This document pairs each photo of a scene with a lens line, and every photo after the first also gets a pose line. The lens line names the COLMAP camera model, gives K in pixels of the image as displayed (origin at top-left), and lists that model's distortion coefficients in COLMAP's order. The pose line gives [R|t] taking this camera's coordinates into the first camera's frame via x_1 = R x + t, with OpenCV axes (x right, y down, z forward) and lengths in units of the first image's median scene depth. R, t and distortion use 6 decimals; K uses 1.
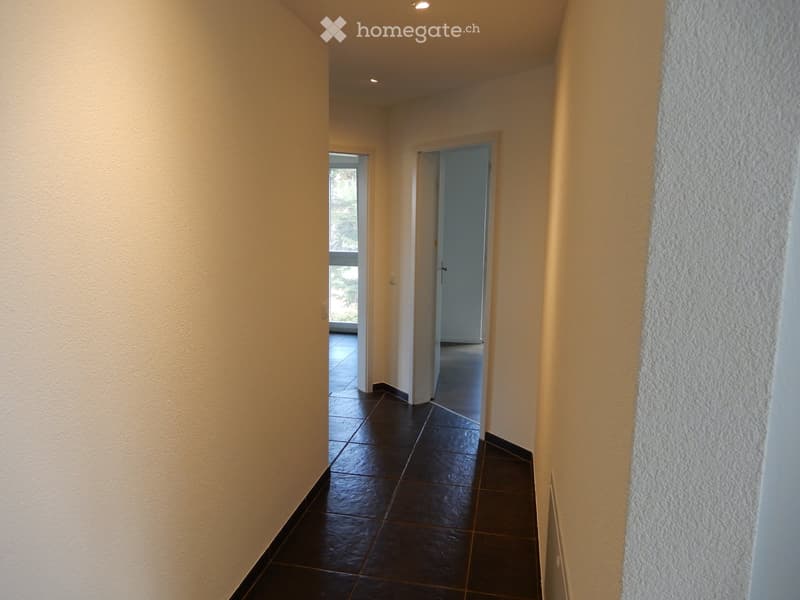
lens RADIAL K [[567.5, 0, 398.6], [0, 567.5, 301.0], [0, 0, 1]] dist [-0.004657, 0.002953]
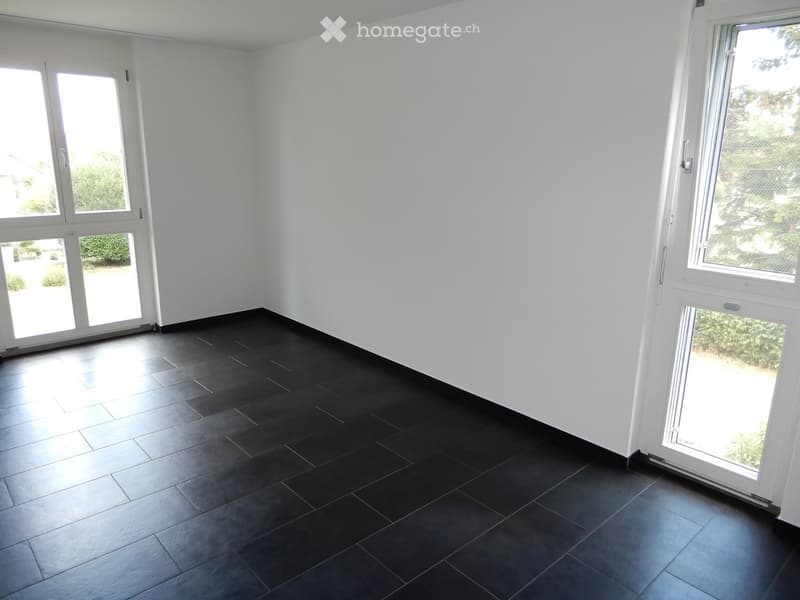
lens RADIAL K [[567.5, 0, 398.6], [0, 567.5, 301.0], [0, 0, 1]] dist [-0.004657, 0.002953]
pose [[0.801183, 0.141950, -0.581341, -0.018578], [-0.088527, 0.988885, 0.119458, -0.027236], [0.591836, -0.044243, 0.804843, 0.190032]]
